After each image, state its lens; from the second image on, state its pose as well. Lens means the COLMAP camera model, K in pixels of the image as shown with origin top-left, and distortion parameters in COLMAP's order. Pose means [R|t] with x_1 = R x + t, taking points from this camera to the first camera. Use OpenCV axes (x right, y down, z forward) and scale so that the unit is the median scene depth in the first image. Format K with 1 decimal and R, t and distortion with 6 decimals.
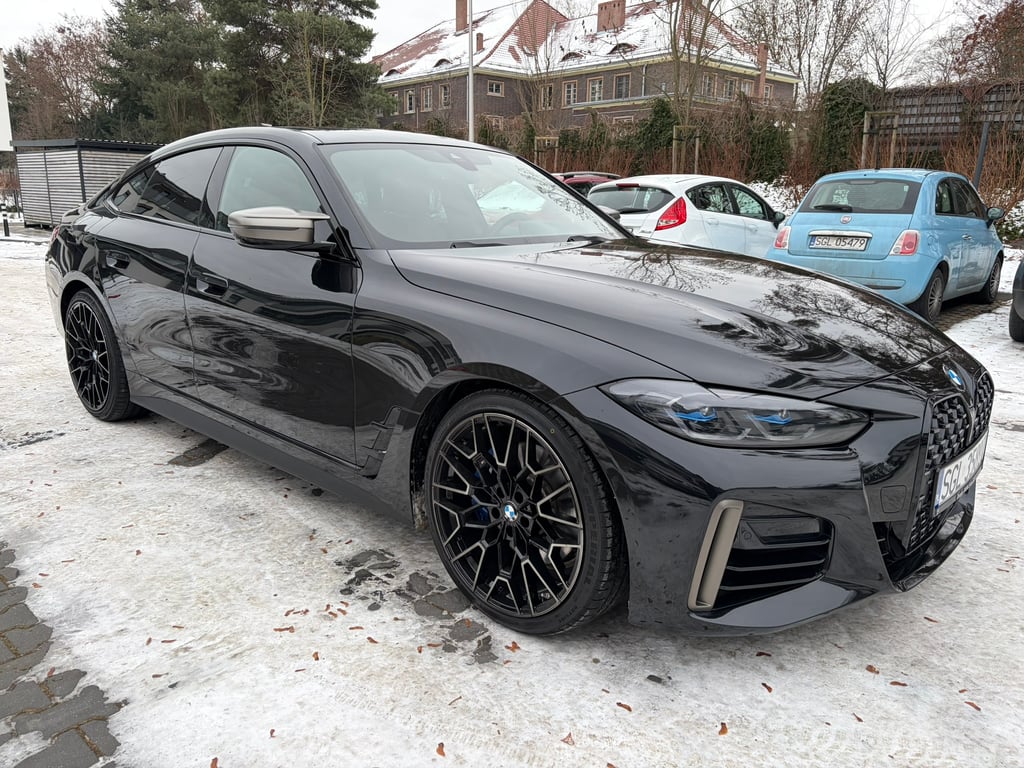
lens RADIAL K [[773.3, 0, 510.4], [0, 773.3, 384.6], [0, 0, 1]] dist [0.064682, -0.069291]
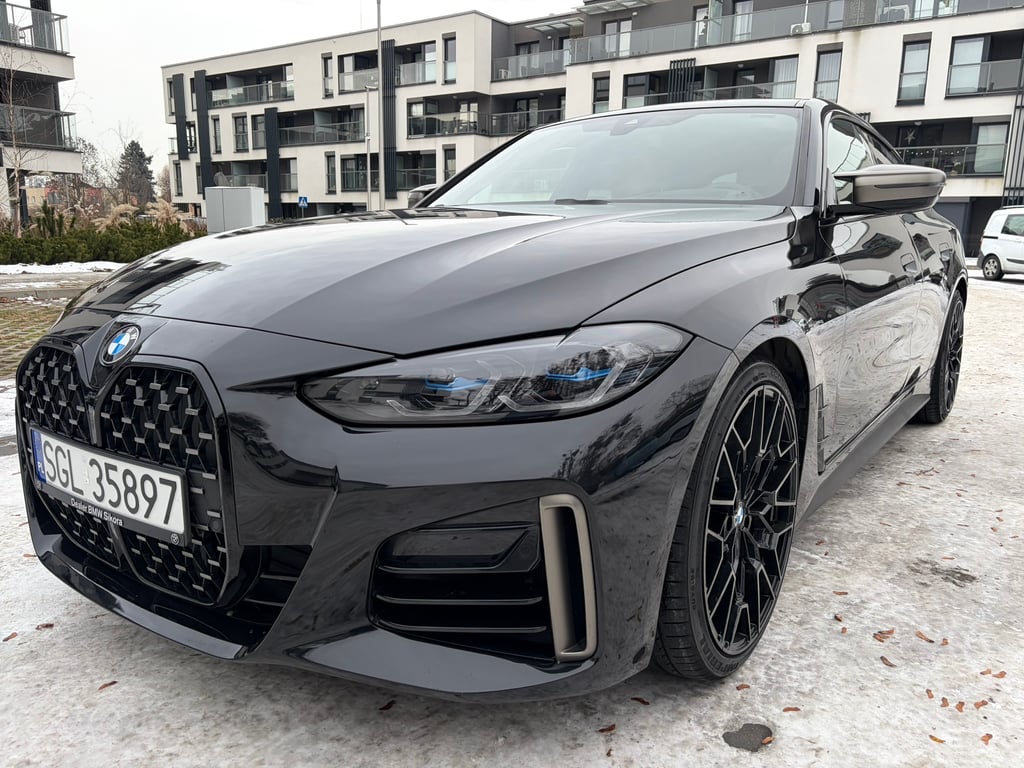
lens RADIAL K [[773.3, 0, 508.6], [0, 773.3, 388.5], [0, 0, 1]] dist [0.064682, -0.069291]
pose [[0.113654, 0.179293, -0.977209, 1.095214], [-0.246204, 0.957985, 0.147132, -0.133214], [0.962531, 0.223870, 0.153022, 1.060589]]
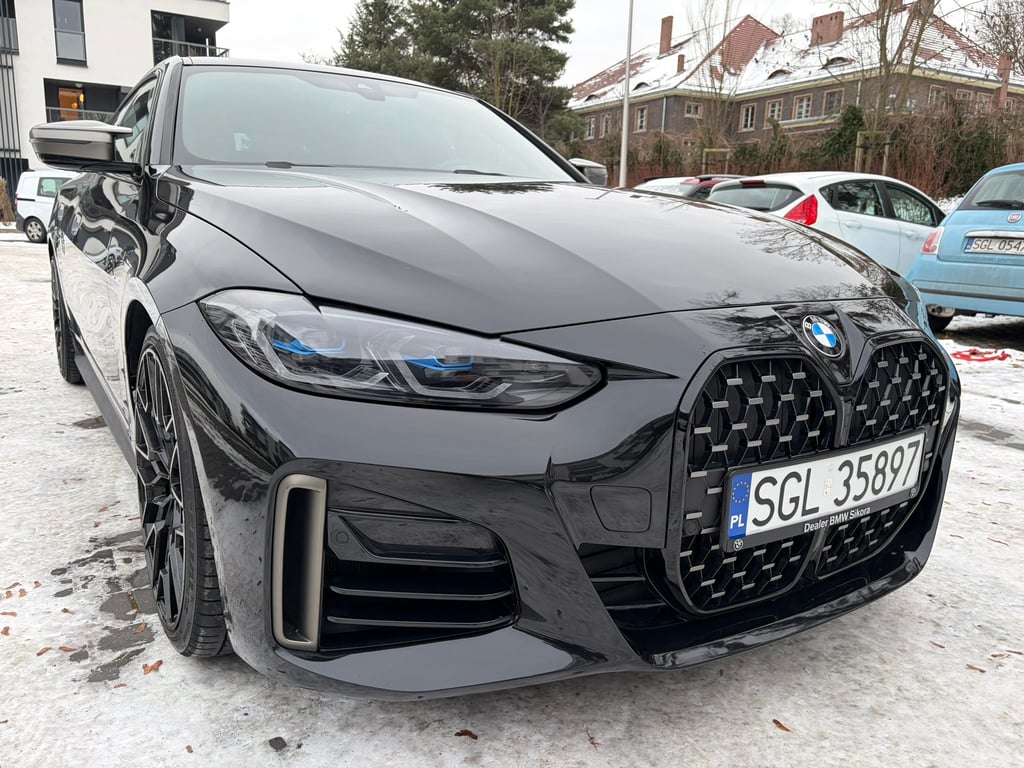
lens RADIAL K [[773.3, 0, 508.5], [0, 773.3, 388.2], [0, 0, 1]] dist [0.064682, -0.069291]
pose [[0.966812, 0.065737, -0.246886, 0.415308], [-0.073083, 0.997111, -0.020698, 0.054511], [0.244813, 0.038055, 0.968823, 0.298275]]
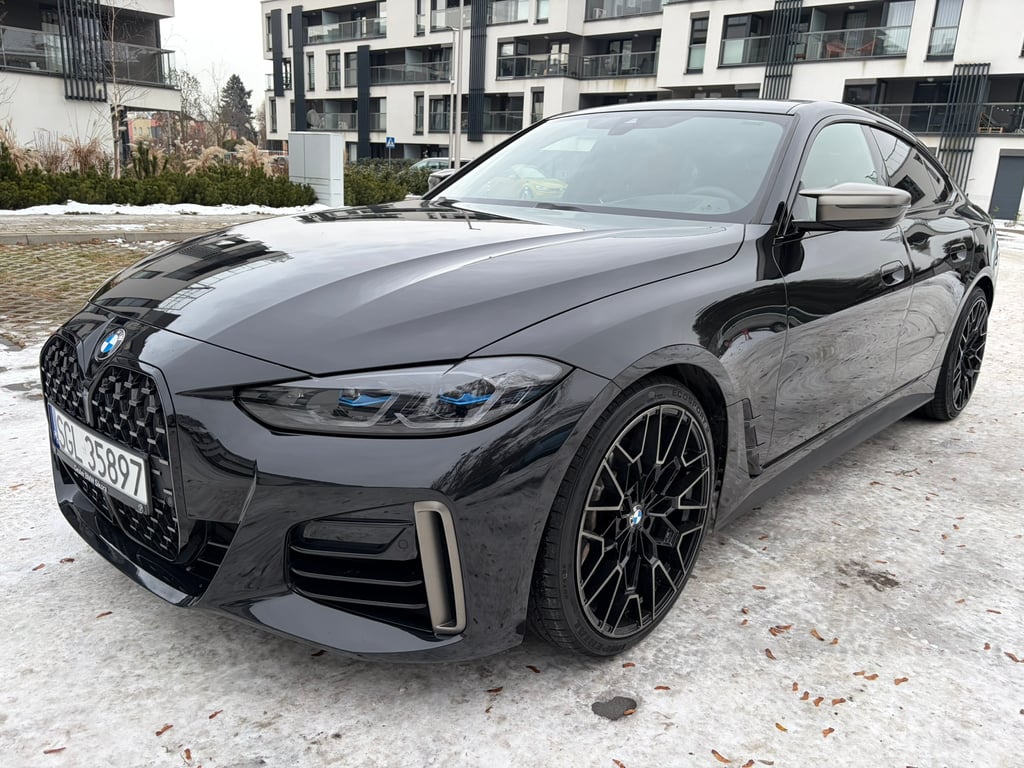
lens RADIAL K [[773.3, 0, 506.5], [0, 773.3, 389.5], [0, 0, 1]] dist [0.064682, -0.069291]
pose [[-0.000786, 0.251312, -0.967906, 1.180998], [-0.279562, 0.929258, 0.241504, -0.239370], [0.960127, 0.270779, 0.069526, 1.169107]]
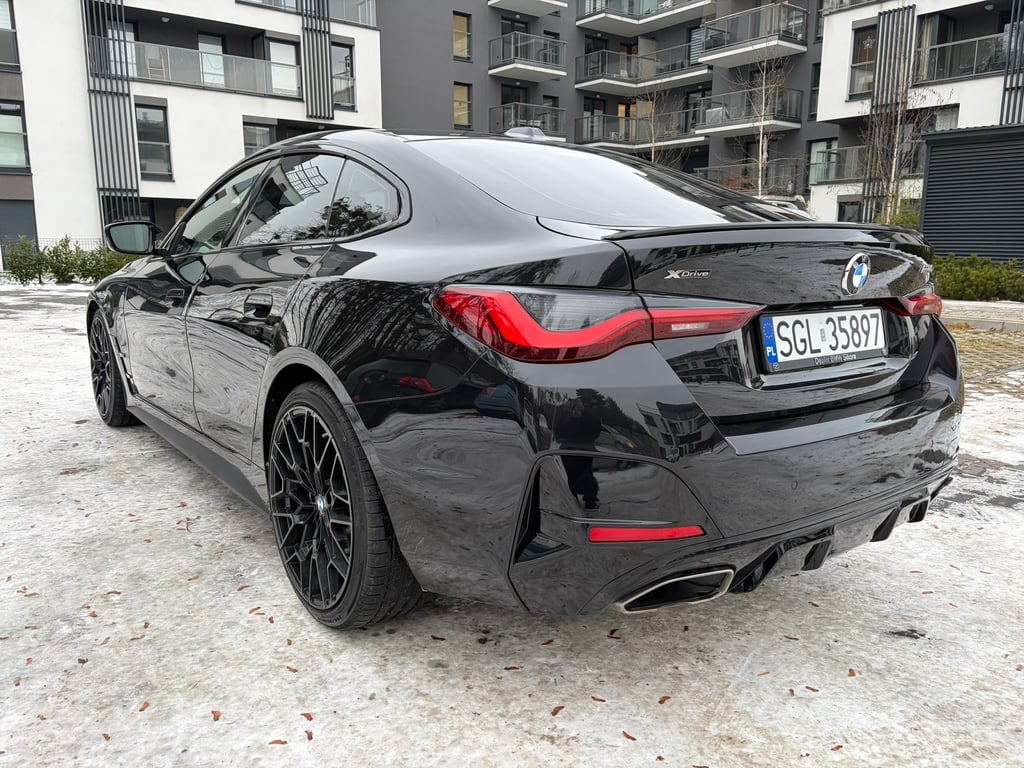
lens RADIAL K [[773.3, 0, 514.1], [0, 773.3, 379.6], [0, 0, 1]] dist [0.064682, -0.069291]
pose [[-0.984995, -0.054298, 0.163820, -0.714411], [0.016661, 0.914868, 0.403410, -0.657156], [-0.171778, 0.400086, -0.900235, 2.831568]]
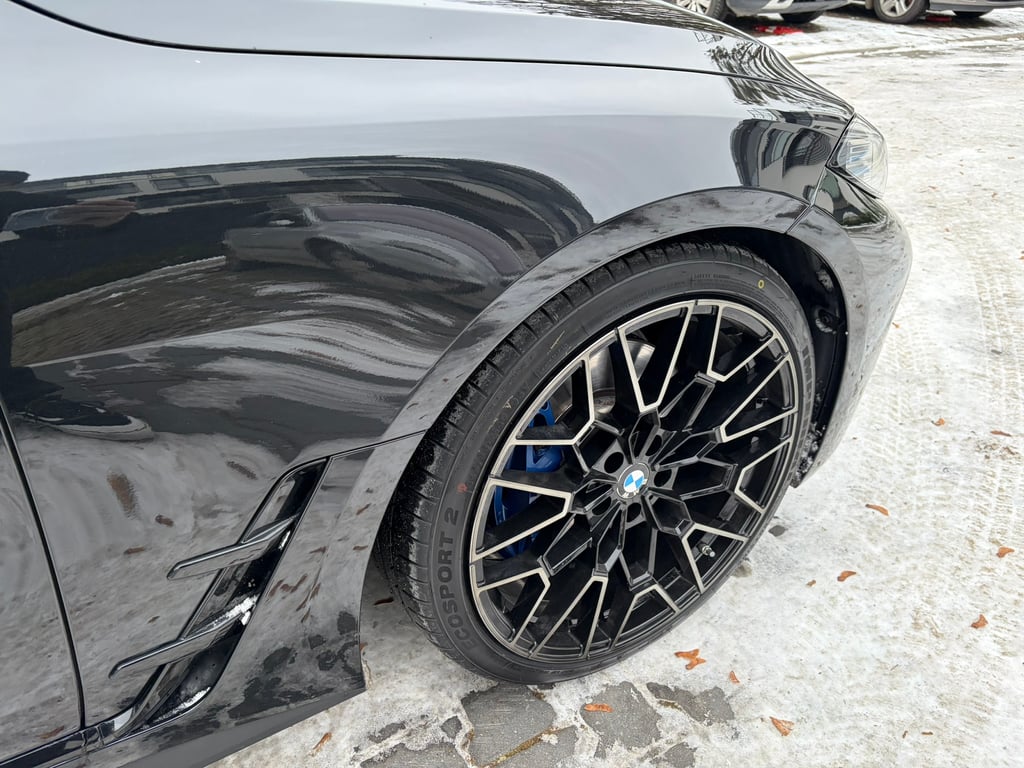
lens RADIAL K [[773.3, 0, 502.0], [0, 773.3, 389.2], [0, 0, 1]] dist [0.064682, -0.069291]
pose [[0.287874, -0.503521, 0.814614, -0.350134], [0.229190, 0.862127, 0.451896, -0.116910], [-0.929839, 0.056612, 0.363586, 0.761025]]
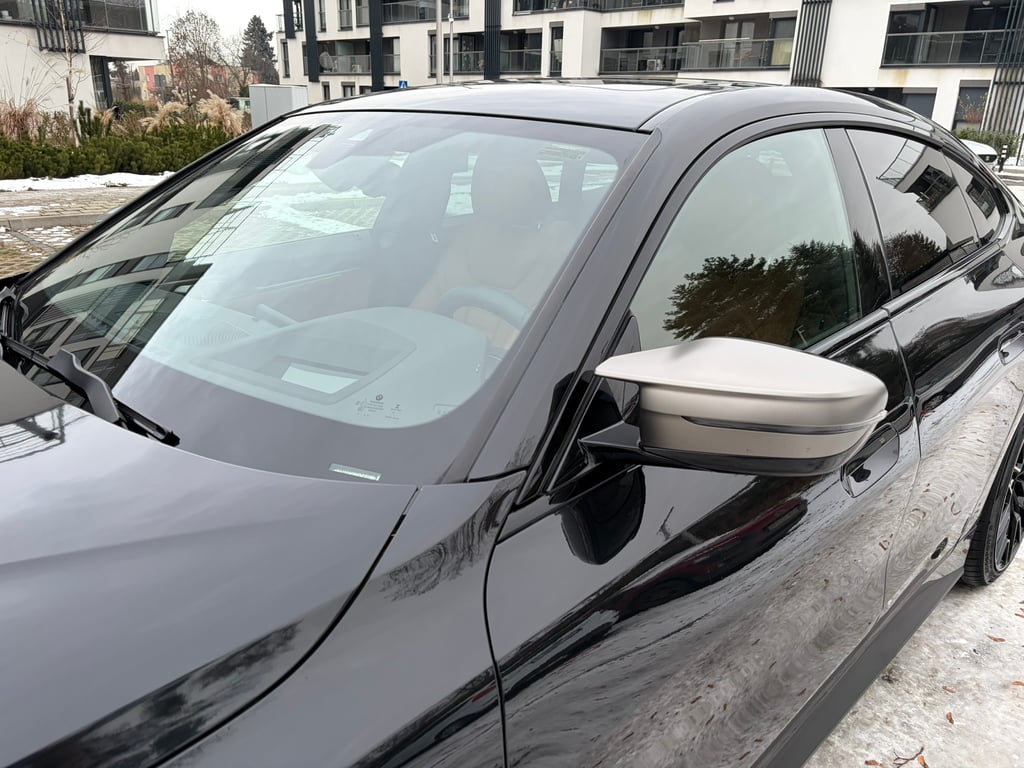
lens RADIAL K [[773.3, 0, 513.6], [0, 773.3, 390.2], [0, 0, 1]] dist [0.064682, -0.069291]
pose [[-0.034004, 0.319701, -0.946908, 0.541794], [-0.259646, 0.912098, 0.317272, -0.431090], [0.965105, 0.256649, 0.051994, 1.463022]]
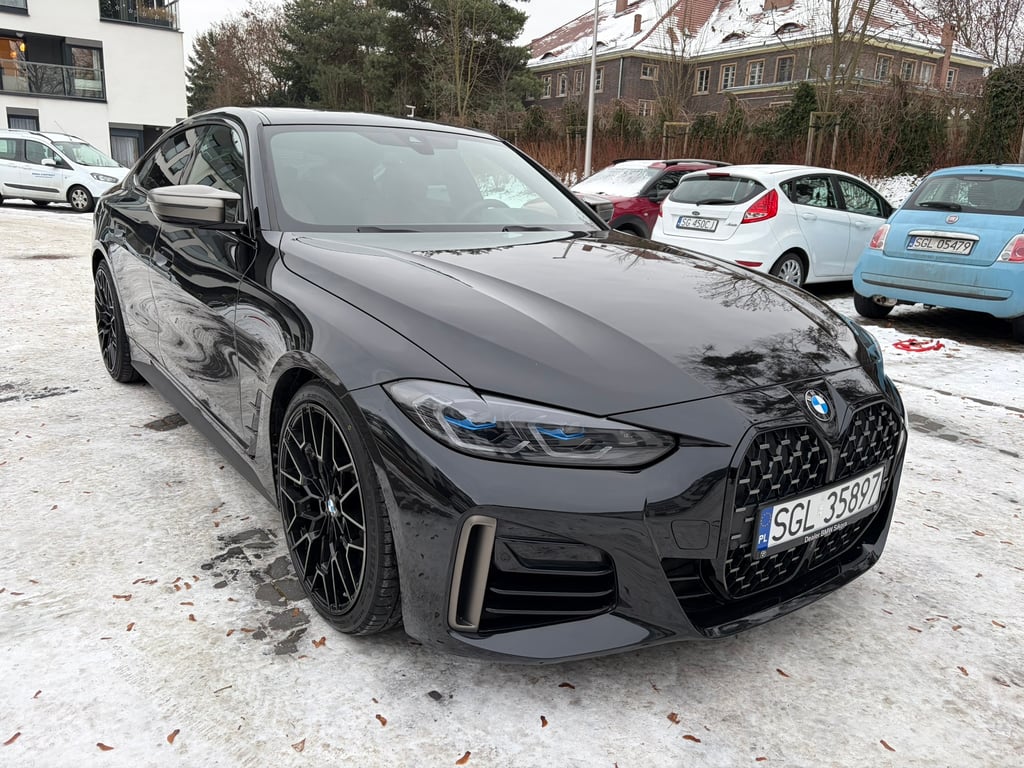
lens RADIAL K [[773.3, 0, 514.3], [0, 773.3, 384.4], [0, 0, 1]] dist [0.064682, -0.069291]
pose [[0.981392, 0.075441, -0.176572, 0.330850], [-0.072189, 0.997083, 0.024777, -0.025231], [0.177926, -0.011570, 0.983976, 0.065709]]
